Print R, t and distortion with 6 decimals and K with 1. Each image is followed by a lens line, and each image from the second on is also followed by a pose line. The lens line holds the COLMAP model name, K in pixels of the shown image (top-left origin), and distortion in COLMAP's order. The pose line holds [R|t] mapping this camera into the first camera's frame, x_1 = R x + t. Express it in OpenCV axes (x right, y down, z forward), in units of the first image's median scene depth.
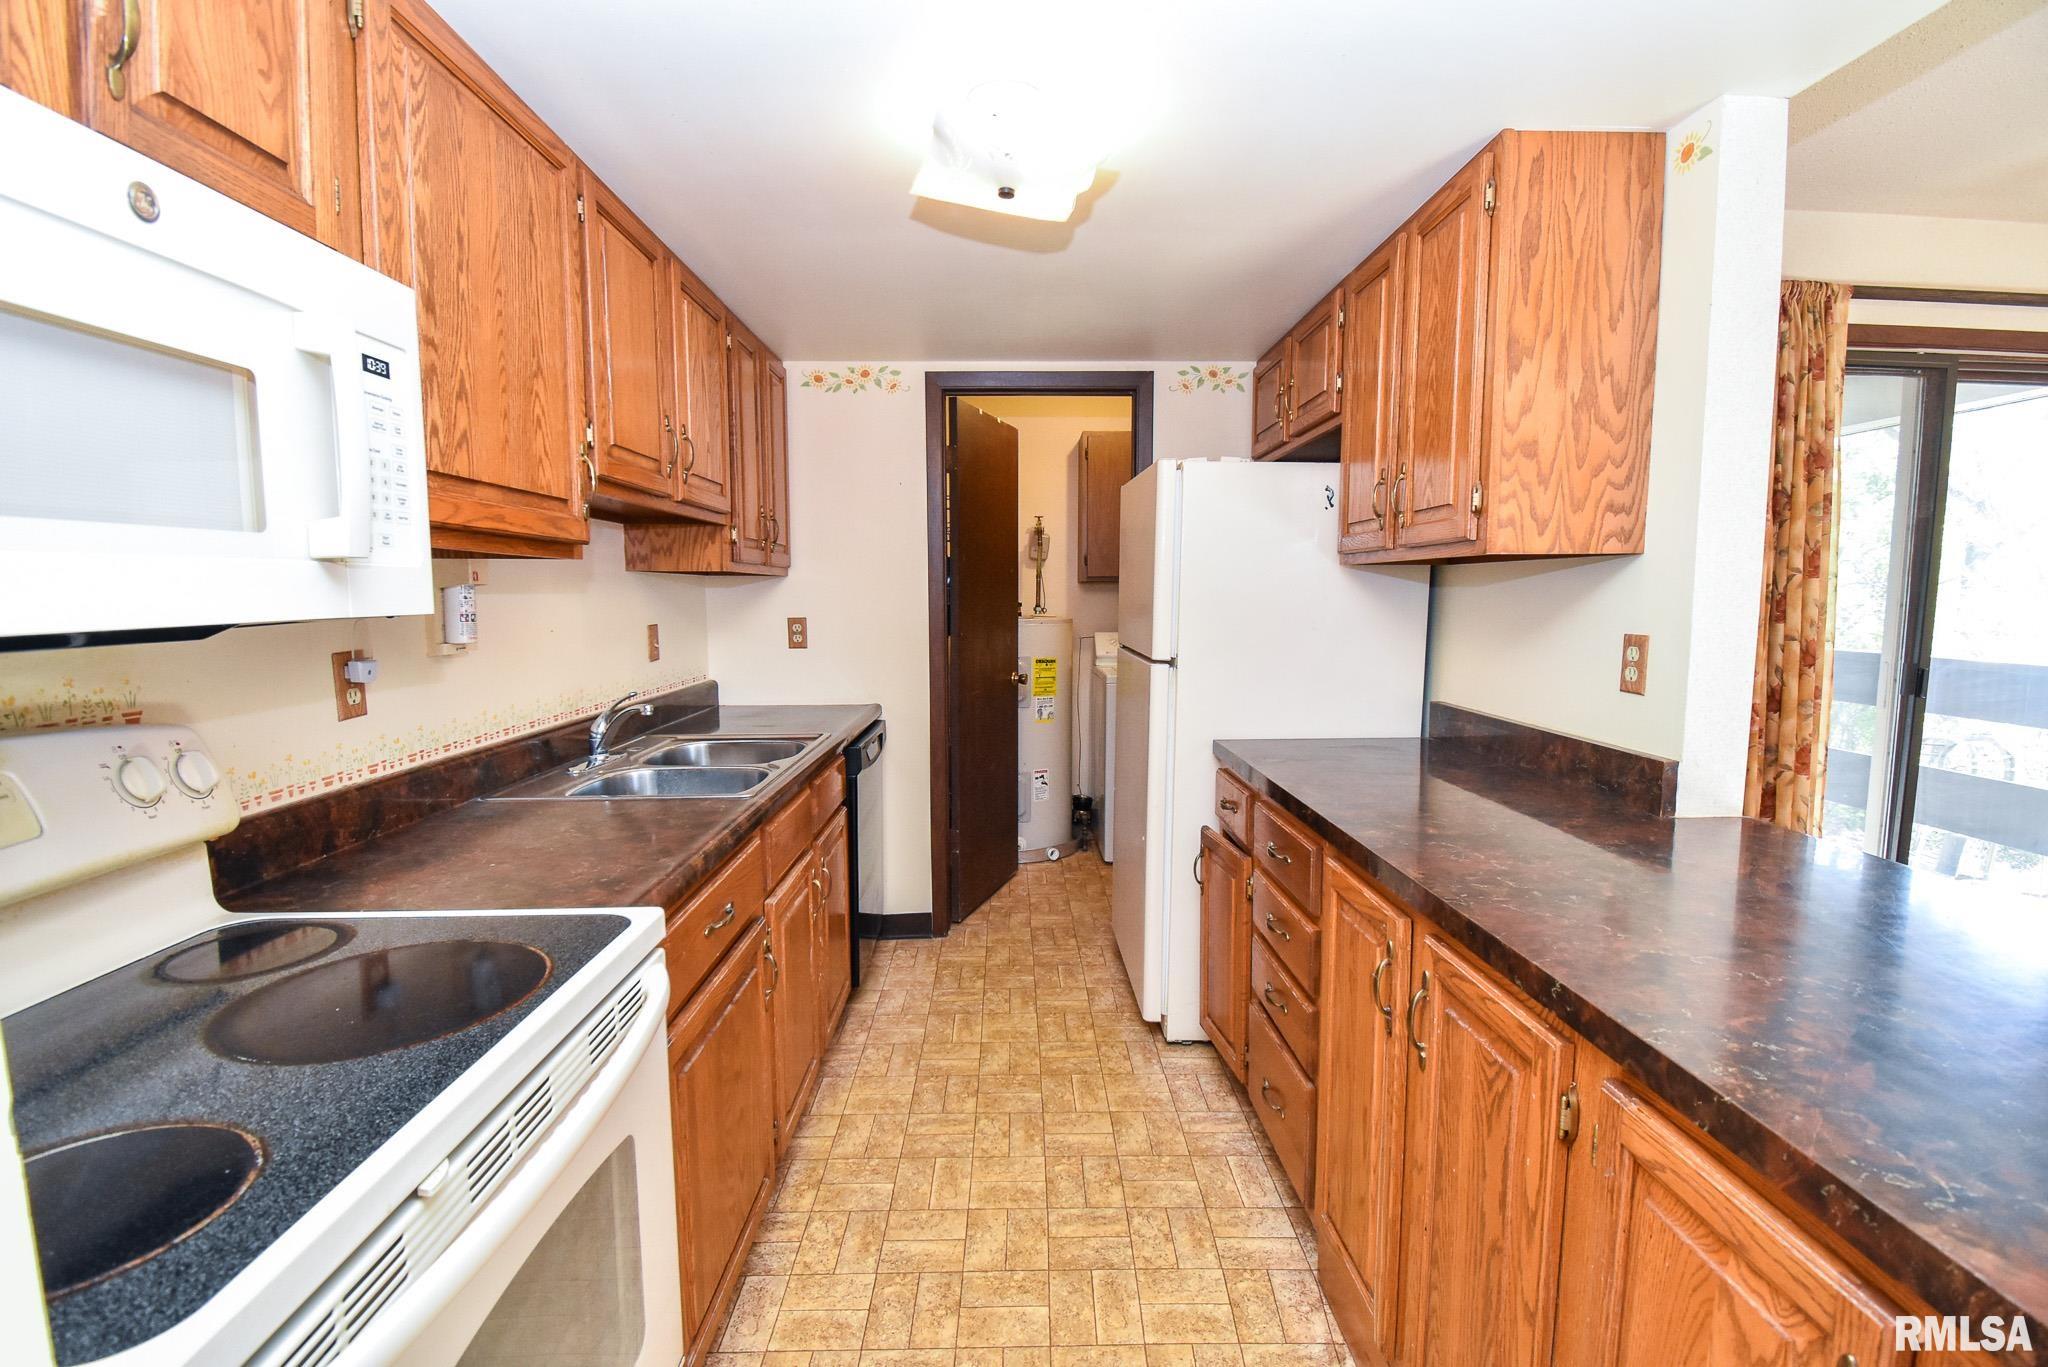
lens RADIAL K [[915.2, 0, 1020.3], [0, 915.2, 694.6], [0, 0, 1]] dist [-0.003066, -0.000828]
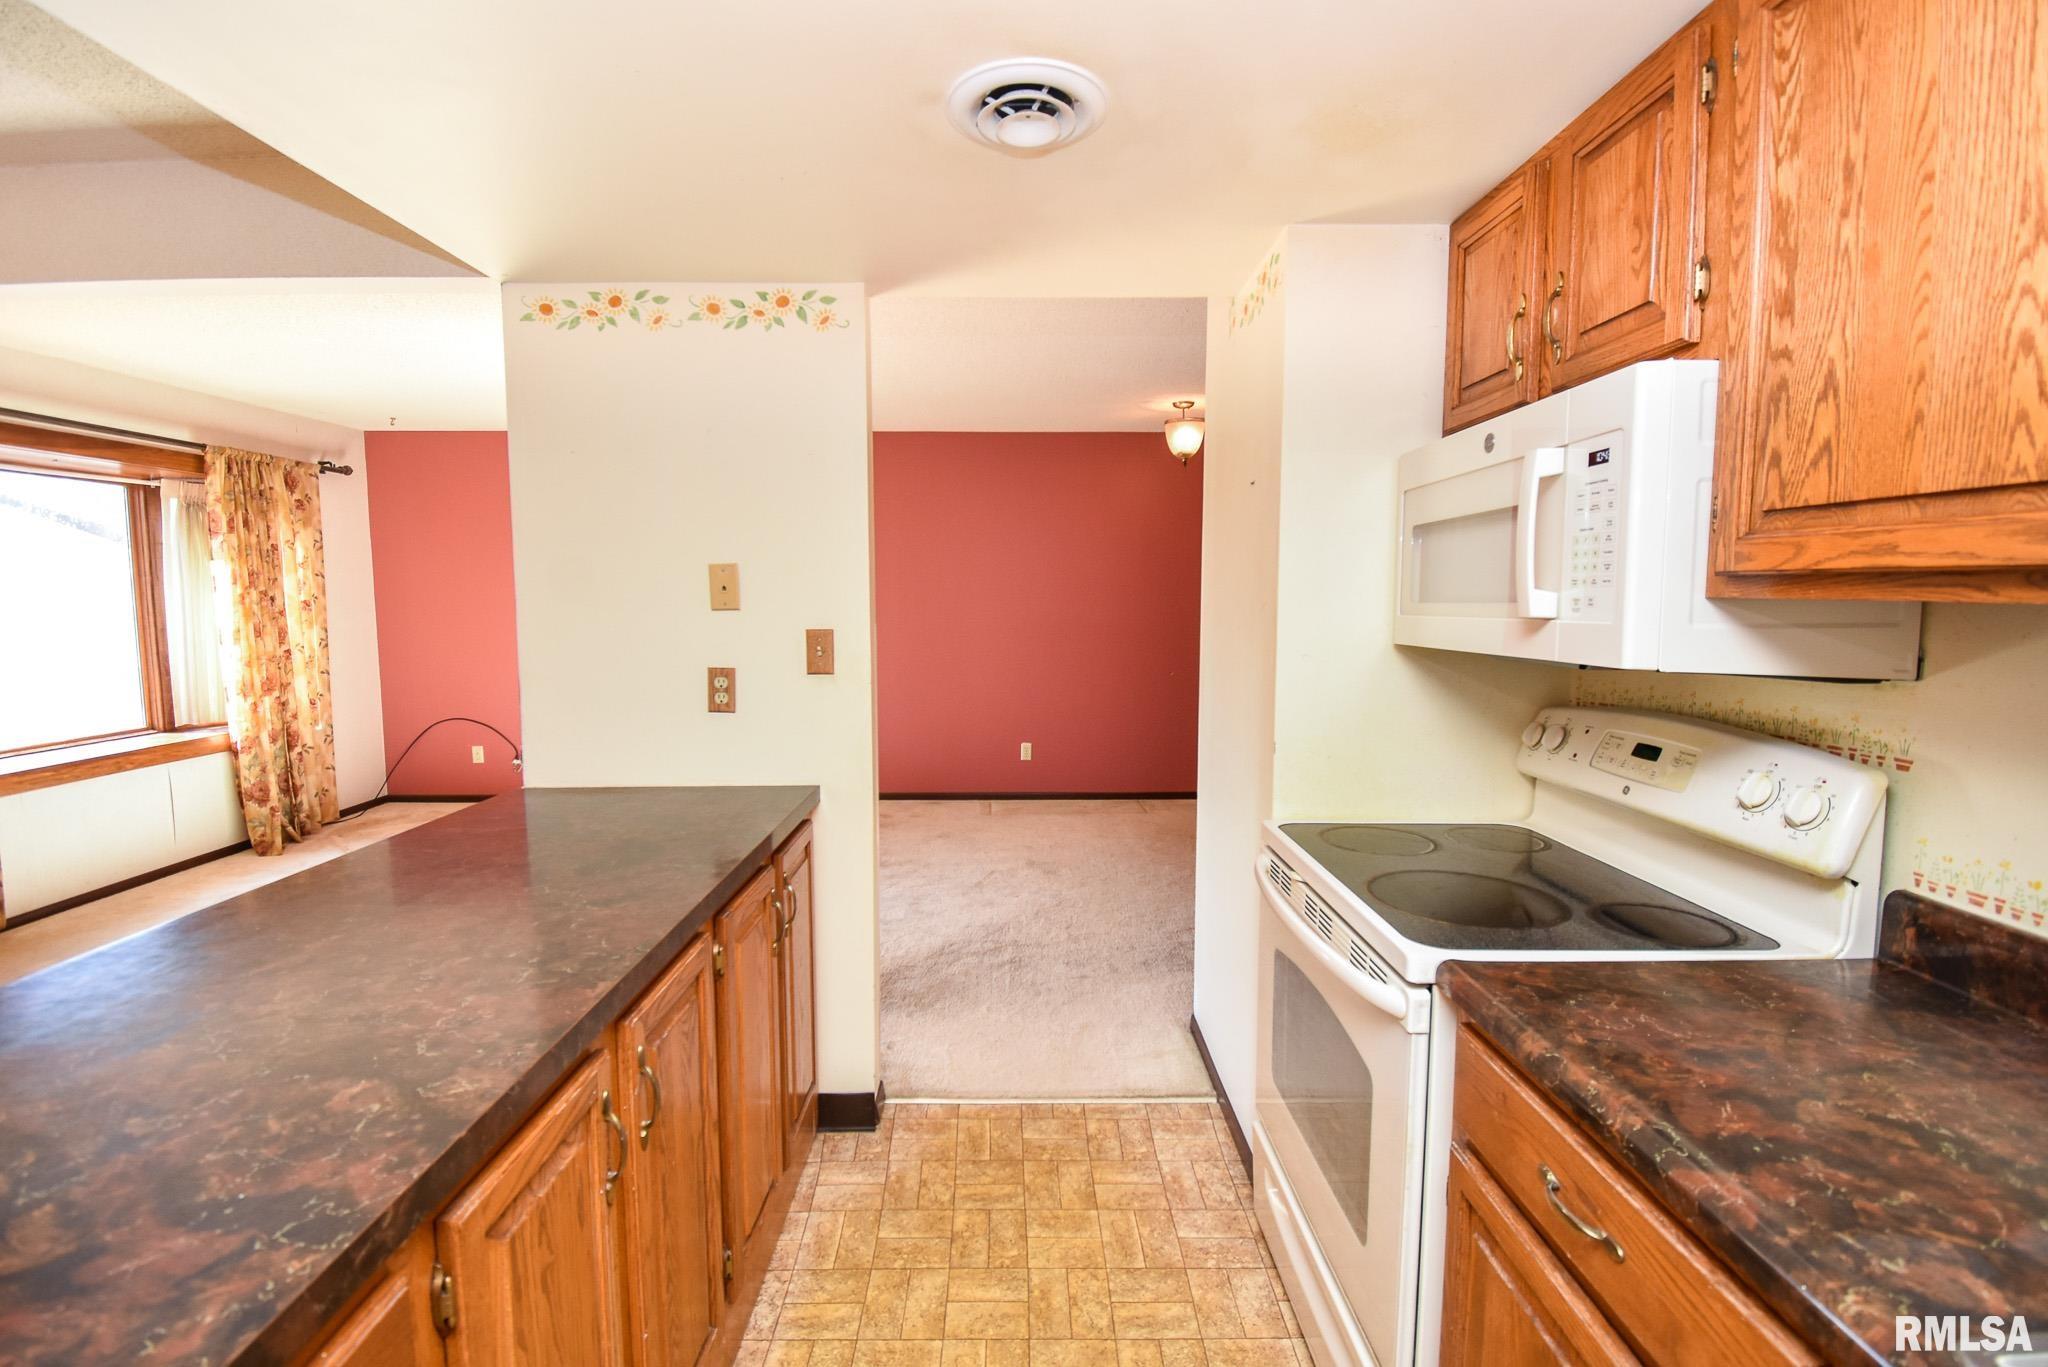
lens RADIAL K [[915.2, 0, 1014.9], [0, 915.2, 672.8], [0, 0, 1]] dist [-0.003066, -0.000828]
pose [[-0.999906, 0.003484, 0.013247, 0.035328], [0.005990, 0.980947, 0.194183, -0.259534], [-0.012318, 0.194244, -0.980876, 1.818132]]
